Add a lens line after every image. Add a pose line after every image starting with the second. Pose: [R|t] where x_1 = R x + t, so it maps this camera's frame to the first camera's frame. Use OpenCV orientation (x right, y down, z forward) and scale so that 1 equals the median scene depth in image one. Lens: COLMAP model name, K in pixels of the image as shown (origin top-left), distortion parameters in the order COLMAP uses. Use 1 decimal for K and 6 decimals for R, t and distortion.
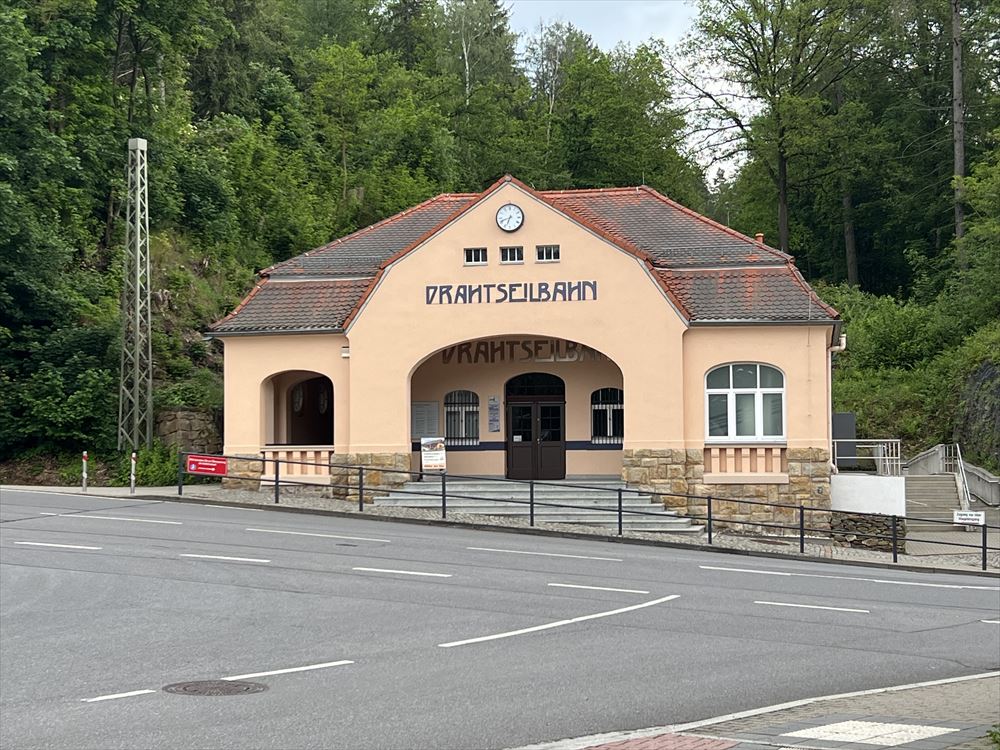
lens RADIAL K [[1638.8, 0, 501.7], [0, 1638.8, 375.7], [0, 0, 1]] dist [0.150928, 0.000000]
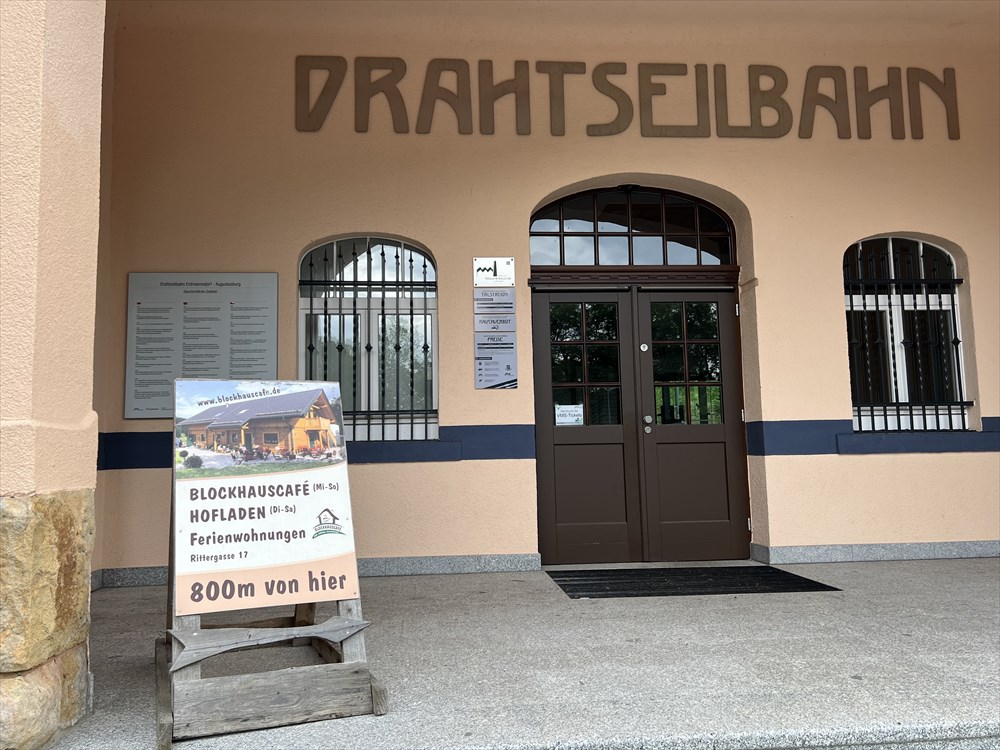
lens RADIAL K [[793.3, 0, 497.5], [0, 793.3, 373.9], [0, 0, 1]] dist [0.042919, -0.002492]
pose [[0.964068, 0.016301, 0.265154, -0.040022], [-0.001083, 0.998348, -0.057440, 0.040997], [-0.265652, 0.055089, 0.962494, 0.914192]]
